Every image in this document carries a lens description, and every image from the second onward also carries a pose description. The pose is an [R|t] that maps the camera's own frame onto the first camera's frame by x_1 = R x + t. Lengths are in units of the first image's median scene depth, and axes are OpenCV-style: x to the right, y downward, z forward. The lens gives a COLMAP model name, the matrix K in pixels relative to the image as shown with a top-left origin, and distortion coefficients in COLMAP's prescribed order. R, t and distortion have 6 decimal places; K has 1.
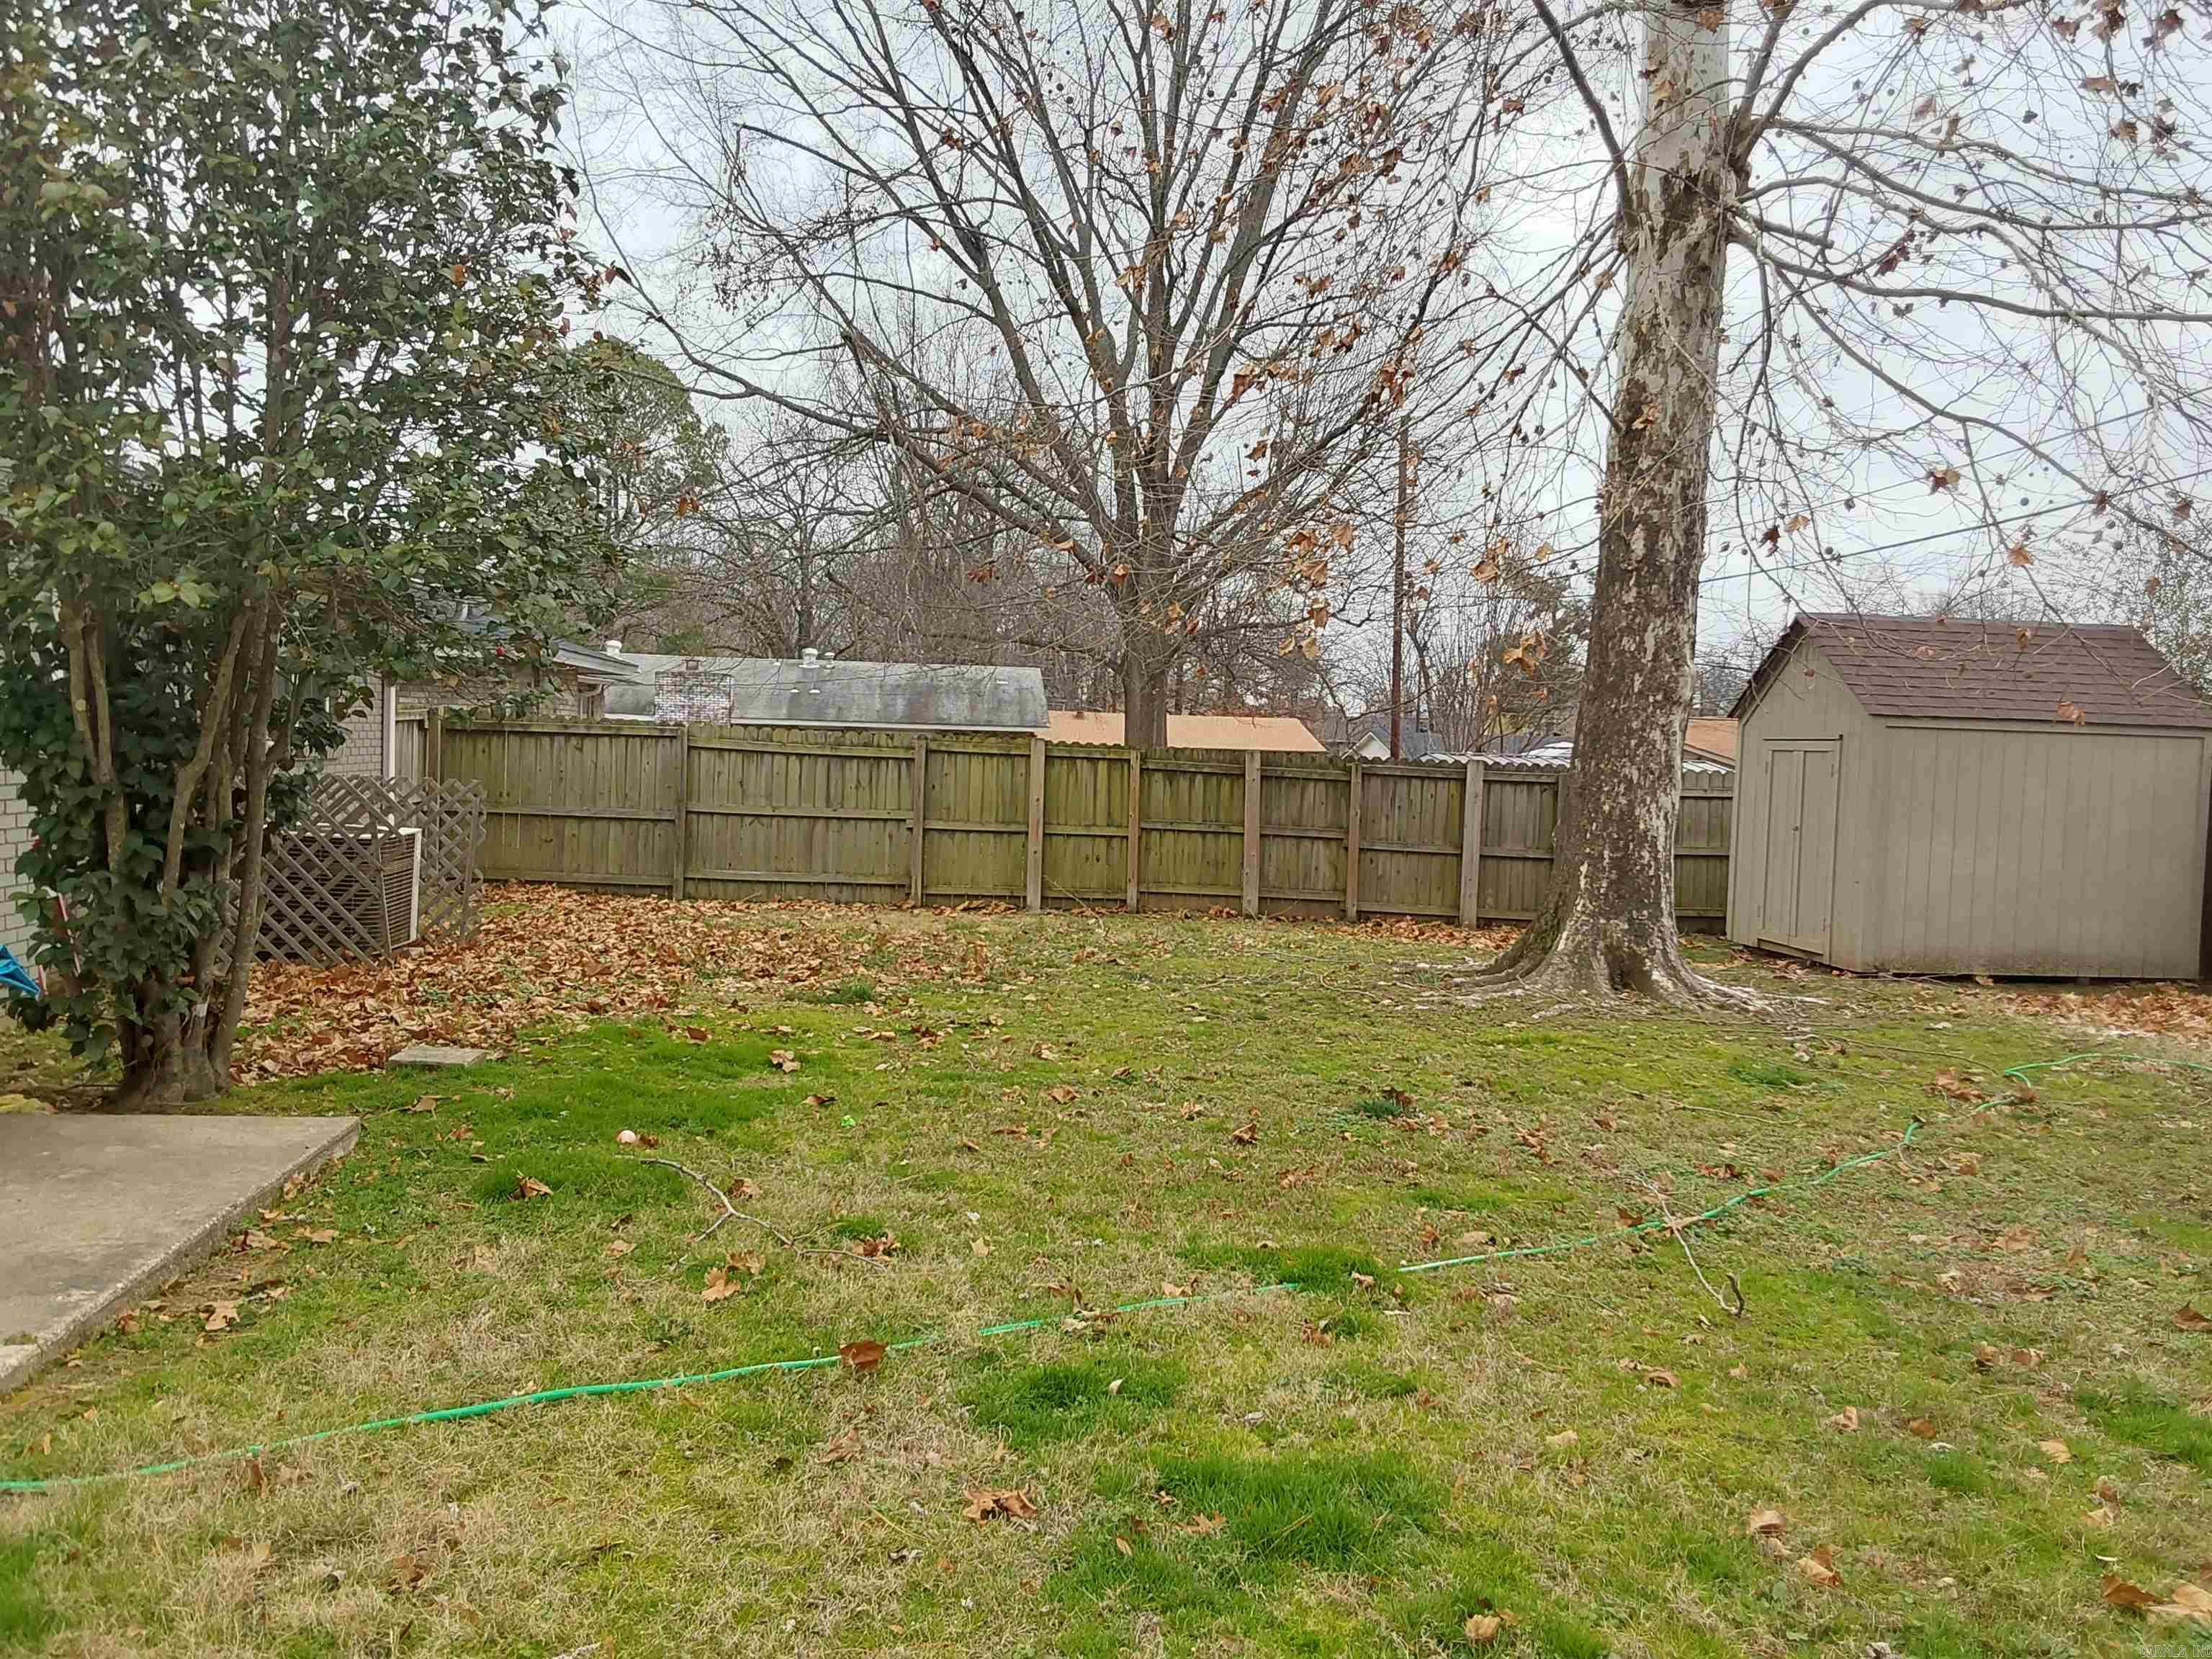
lens RADIAL K [[1763.7, 0, 1136.6], [0, 1763.7, 832.7], [0, 0, 1]] dist [0.111608, -0.172954]
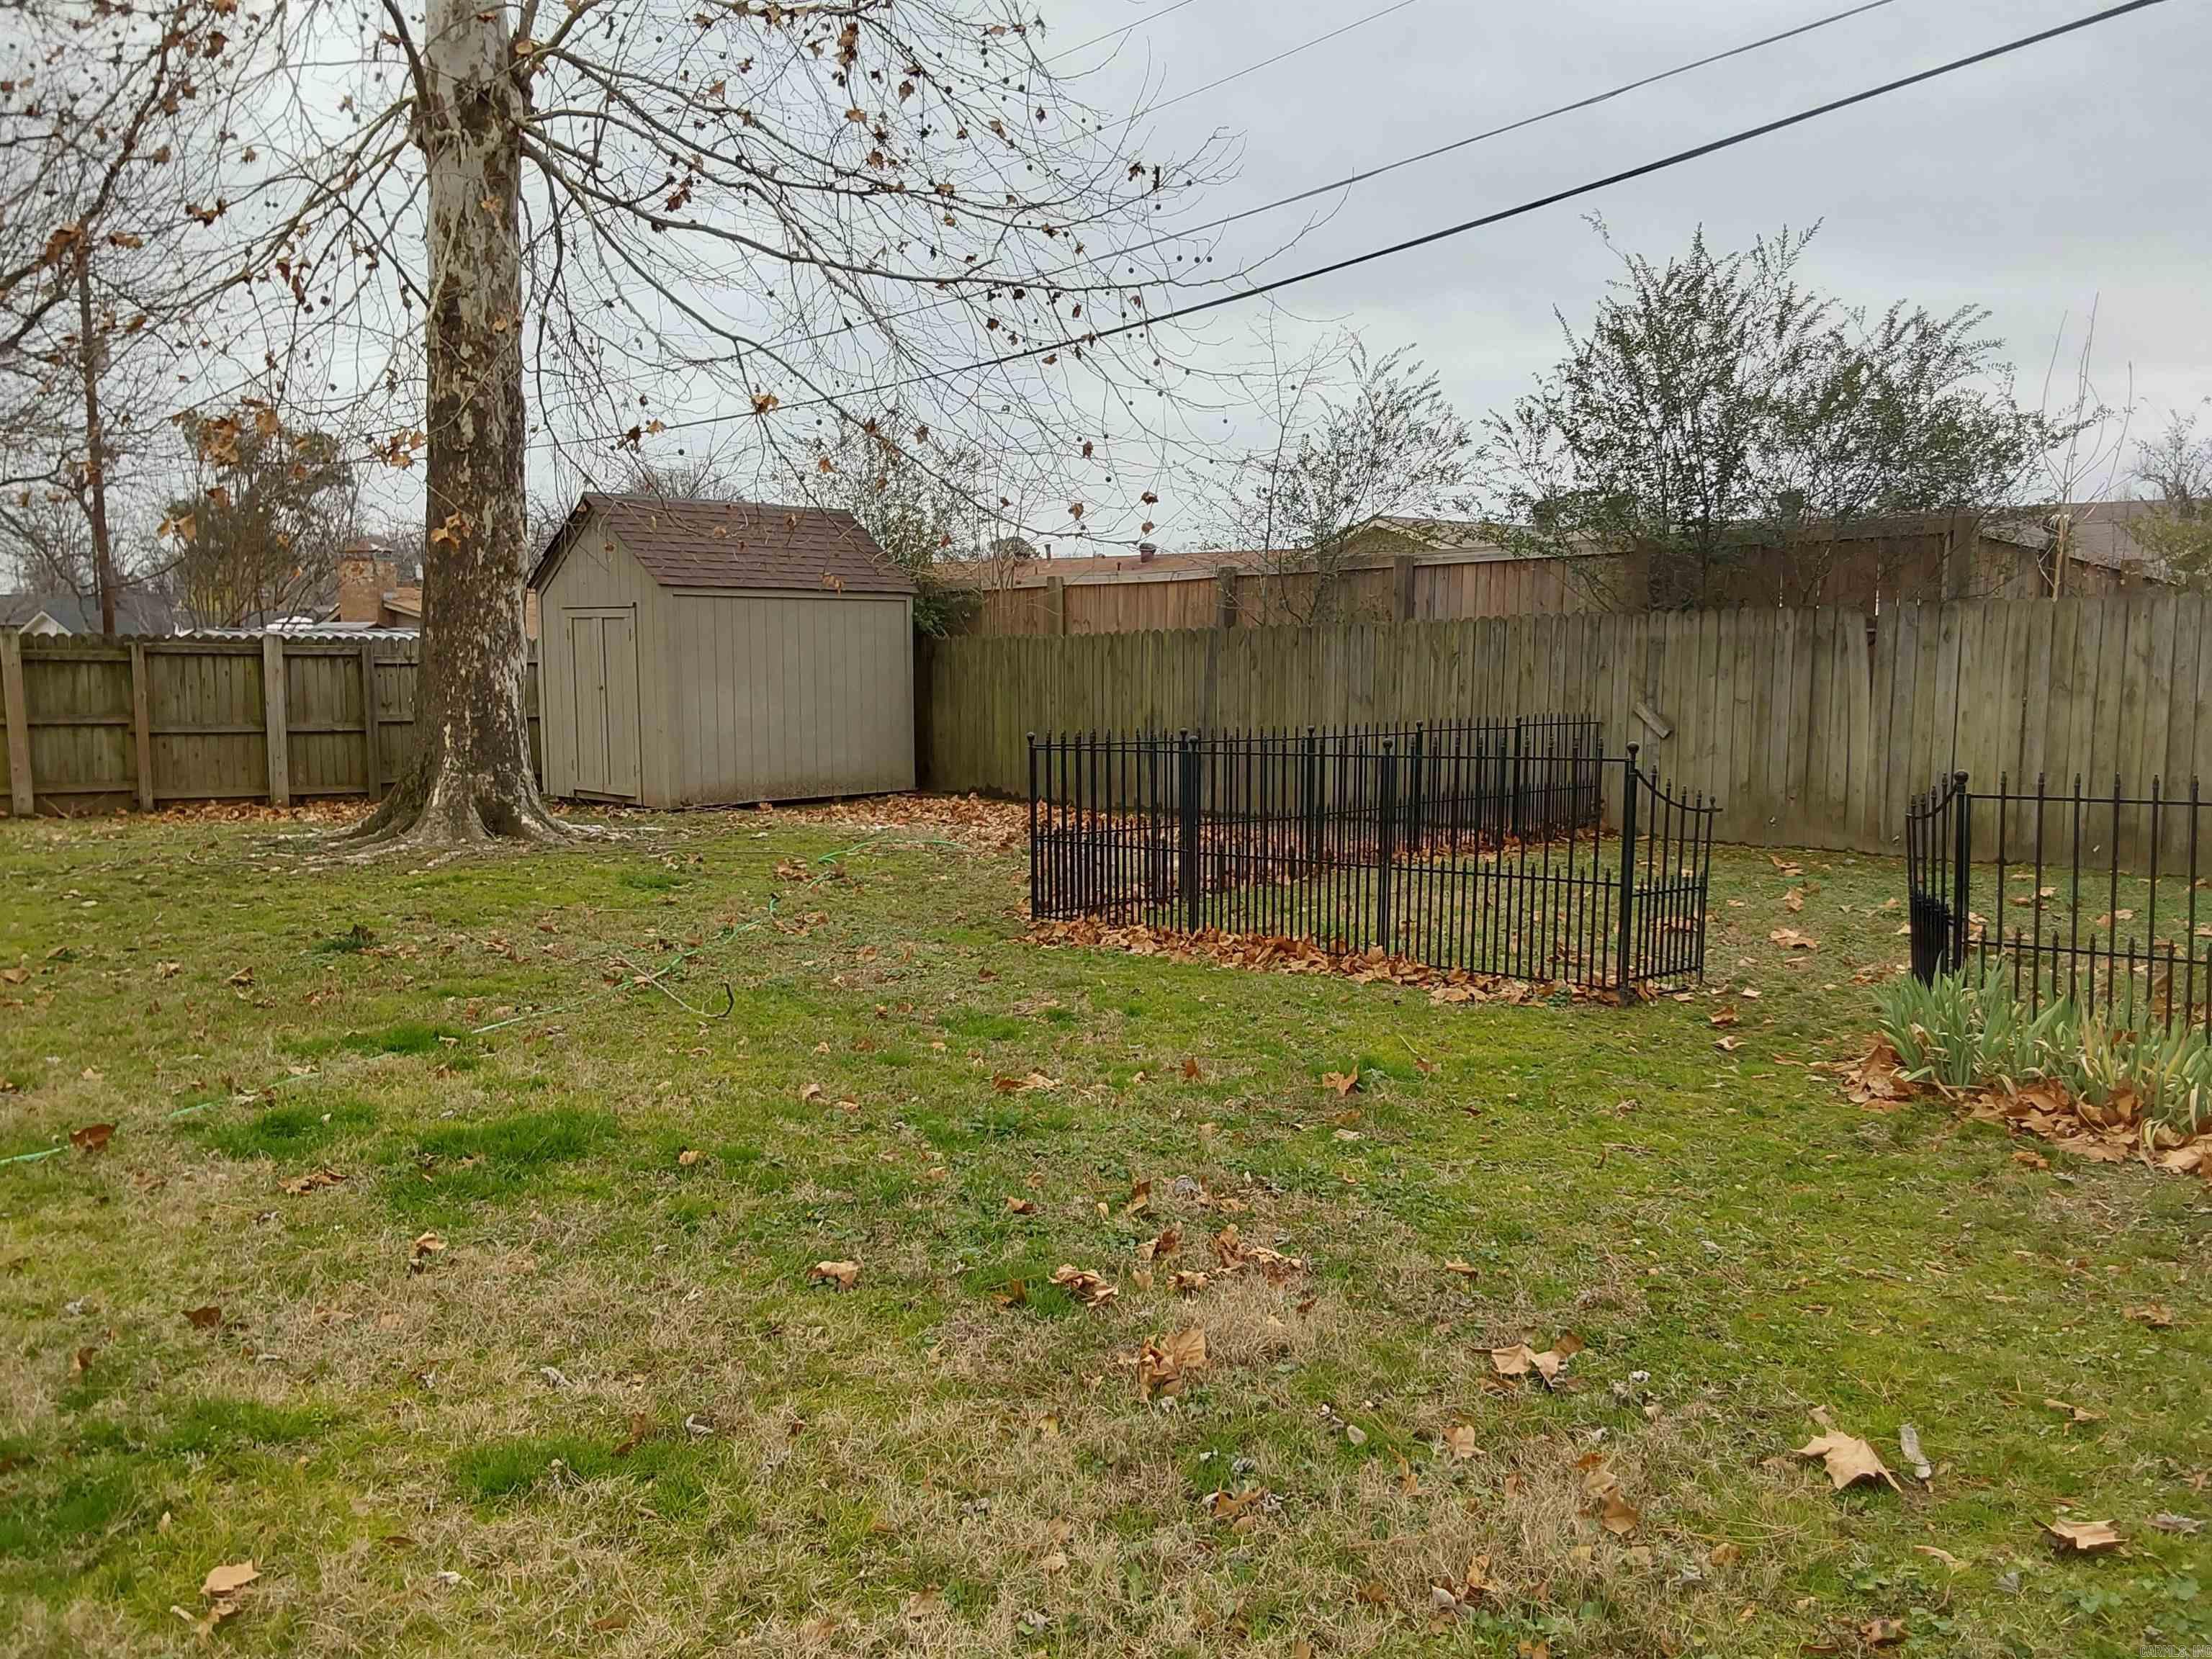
lens RADIAL K [[1763.7, 0, 1136.6], [0, 1763.7, 832.7], [0, 0, 1]] dist [0.111608, -0.172954]
pose [[0.773982, -0.102820, 0.624804, -0.110781], [0.058165, 0.994101, 0.091540, 0.007657], [-0.630530, -0.034509, 0.775397, -0.114159]]
